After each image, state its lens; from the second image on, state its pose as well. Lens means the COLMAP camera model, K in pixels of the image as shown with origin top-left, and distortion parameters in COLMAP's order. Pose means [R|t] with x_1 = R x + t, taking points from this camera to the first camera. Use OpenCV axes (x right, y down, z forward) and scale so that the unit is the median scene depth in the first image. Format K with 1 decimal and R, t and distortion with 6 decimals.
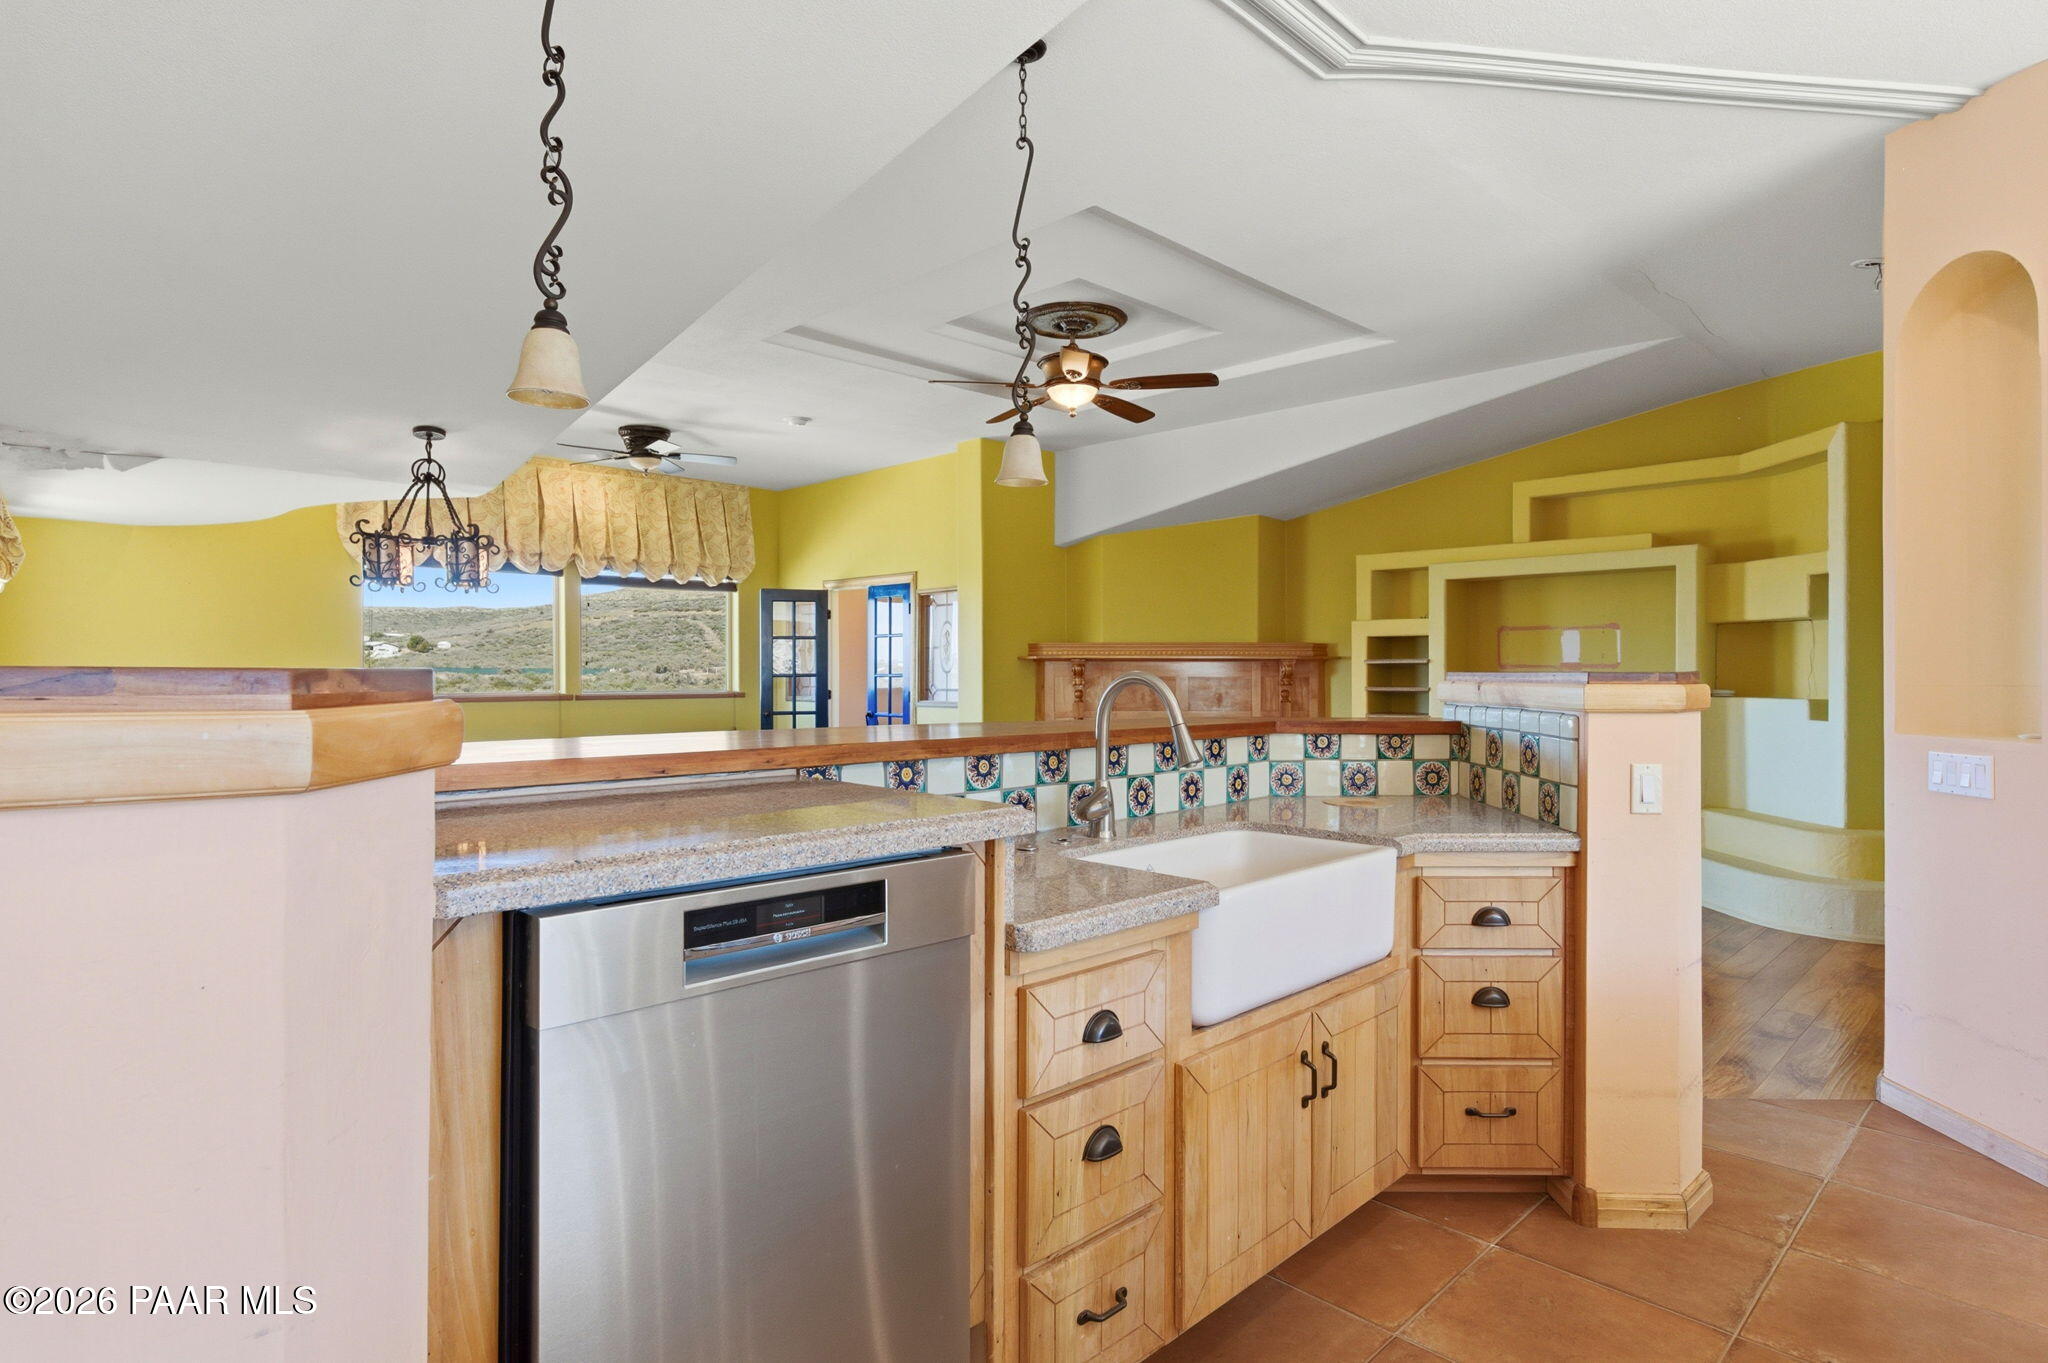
lens RADIAL K [[1072.5, 0, 994.5], [0, 1072.5, 672.5], [0, 0, 1]] dist [-0.002783, -0.000243]
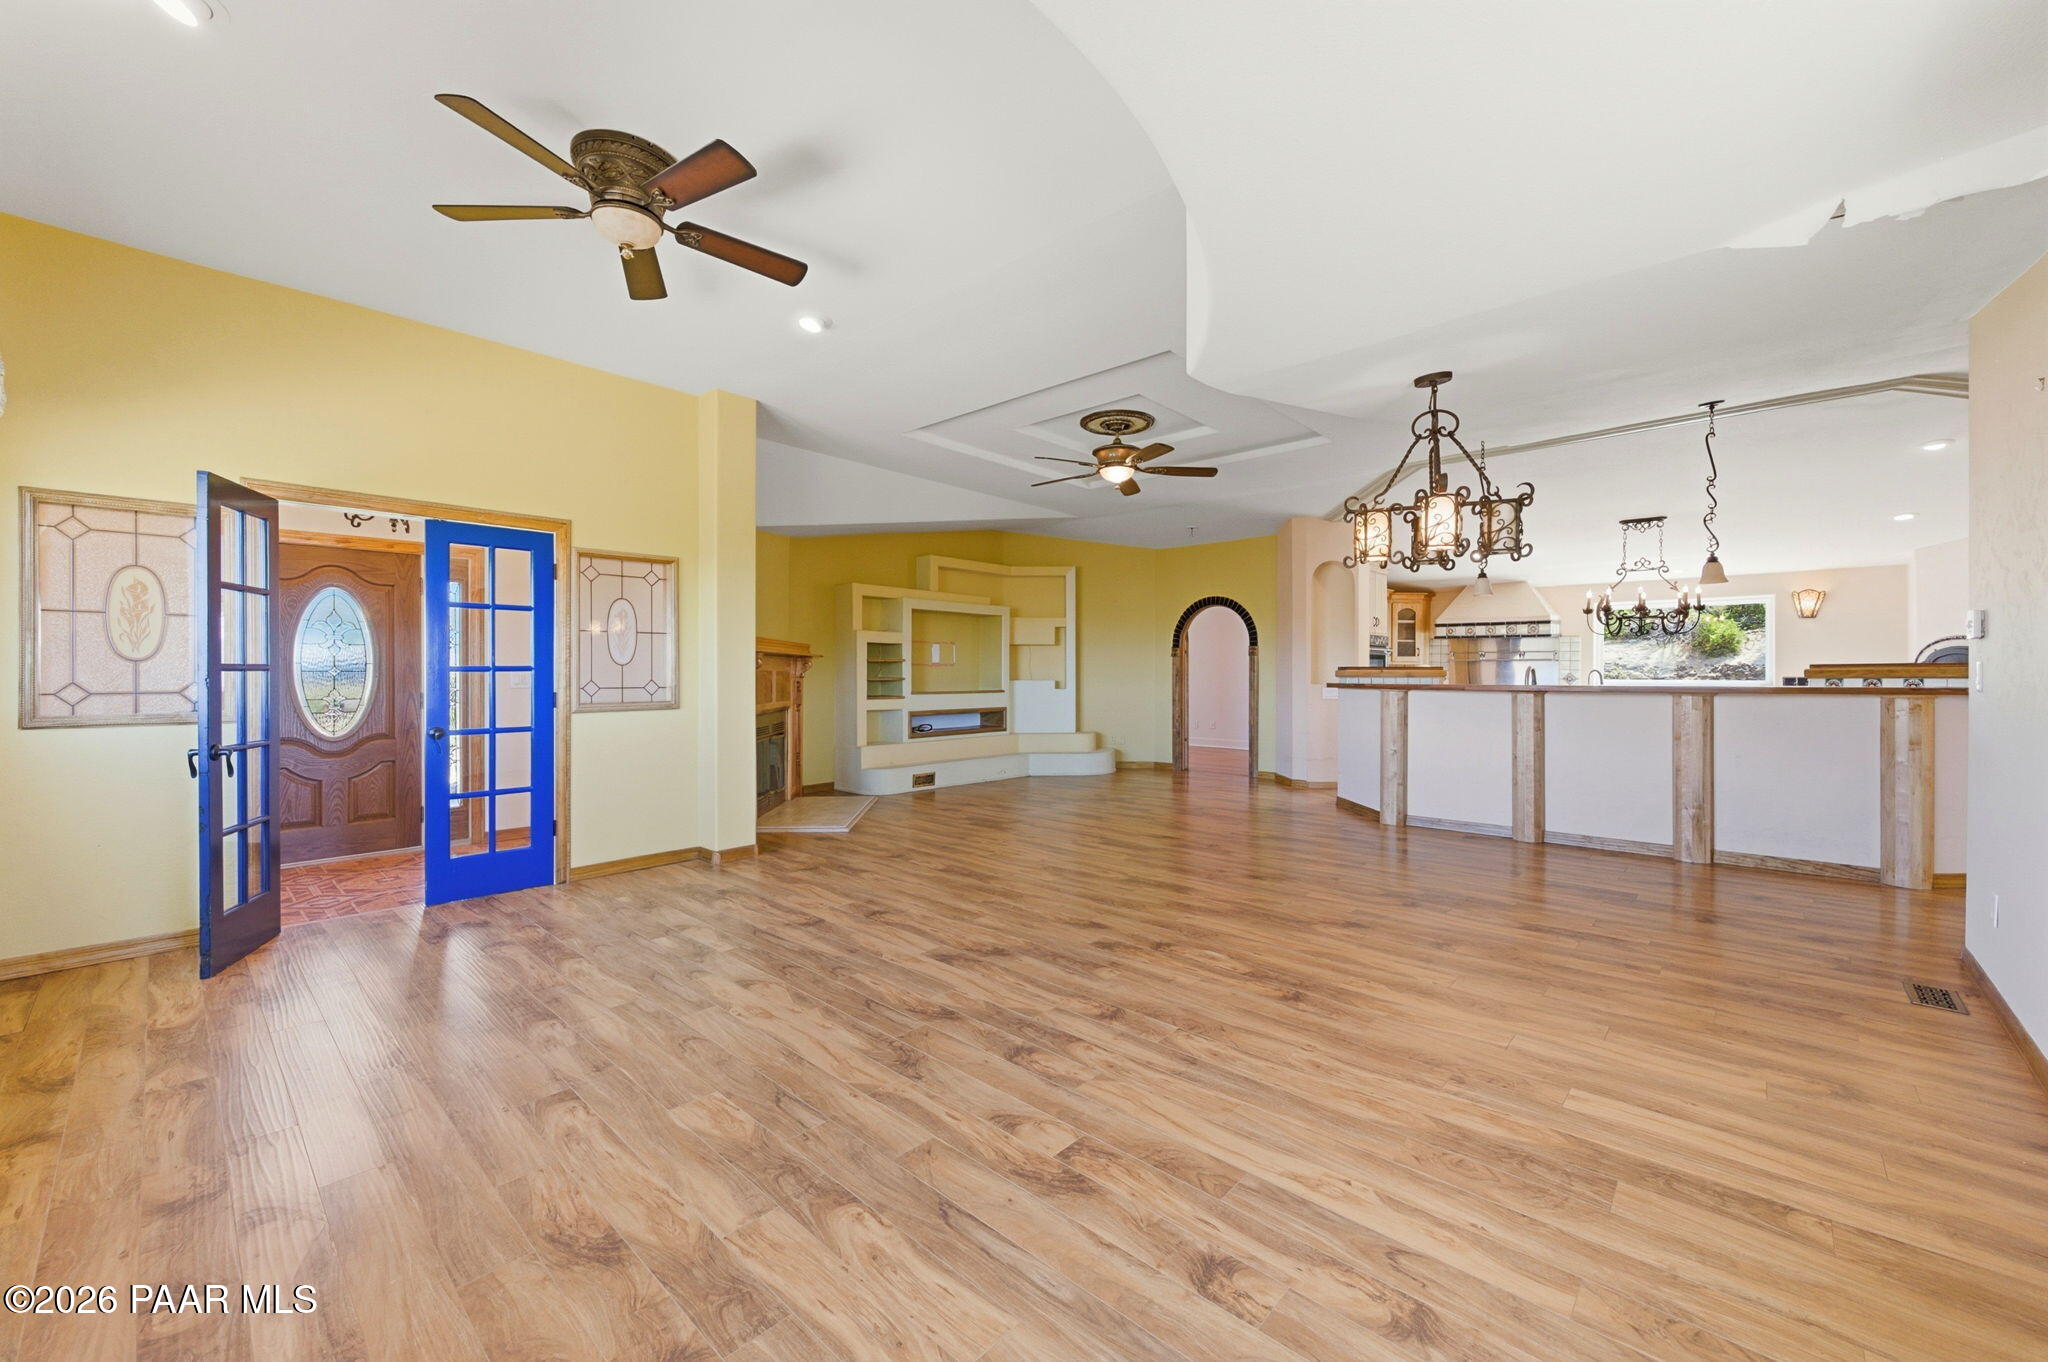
lens RADIAL K [[813.6, 0, 1024.0], [0, 813.6, 681.0], [0, 0, 1]] dist [0.010057, 0.000011]
pose [[-0.052580, -0.012807, 0.998535, -0.778446], [0.001932, 0.999915, 0.012926, 0.004922], [-0.998615, 0.002608, -0.052551, 0.878546]]
